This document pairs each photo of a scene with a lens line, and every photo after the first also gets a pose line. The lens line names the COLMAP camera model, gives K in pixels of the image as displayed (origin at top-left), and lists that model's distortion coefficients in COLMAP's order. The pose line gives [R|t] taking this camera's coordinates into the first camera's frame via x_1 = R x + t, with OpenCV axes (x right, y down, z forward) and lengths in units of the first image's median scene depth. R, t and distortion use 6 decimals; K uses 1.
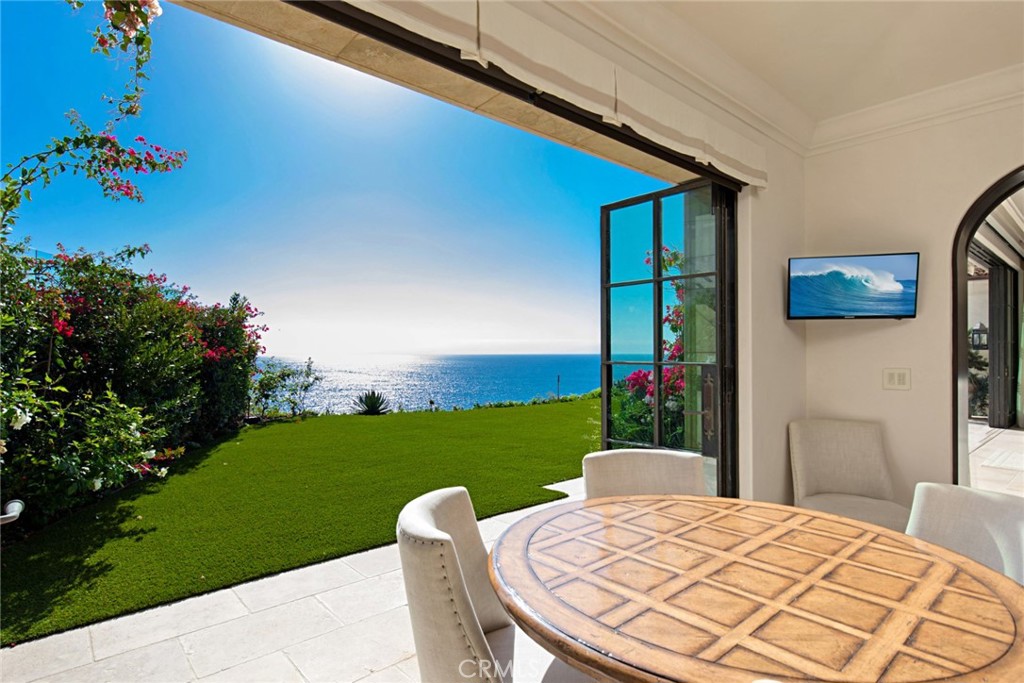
lens RADIAL K [[527.5, 0, 518.3], [0, 527.5, 341.7], [0, 0, 1]] dist [0.041051, 0.000830]
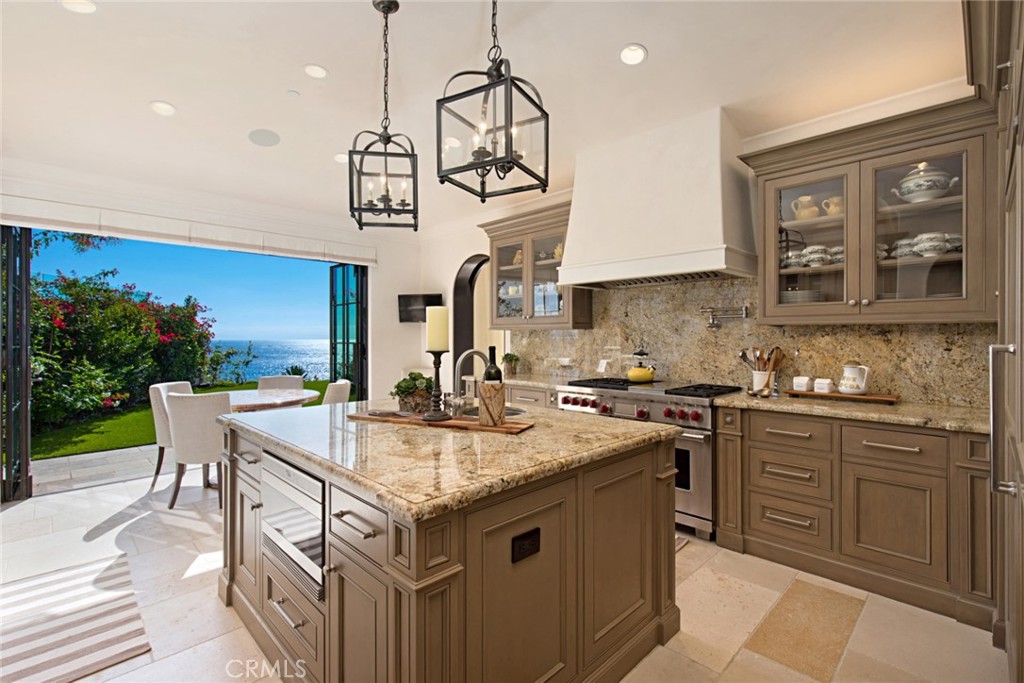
lens RADIAL K [[472.2, 0, 505.8], [0, 472.2, 339.1], [0, 0, 1]] dist [-0.000288, -0.000332]
pose [[0.999409, -0.000985, 0.034368, 0.418354], [0.000155, 0.999709, 0.024139, -0.009349], [-0.034382, -0.024120, 0.999118, -0.437127]]
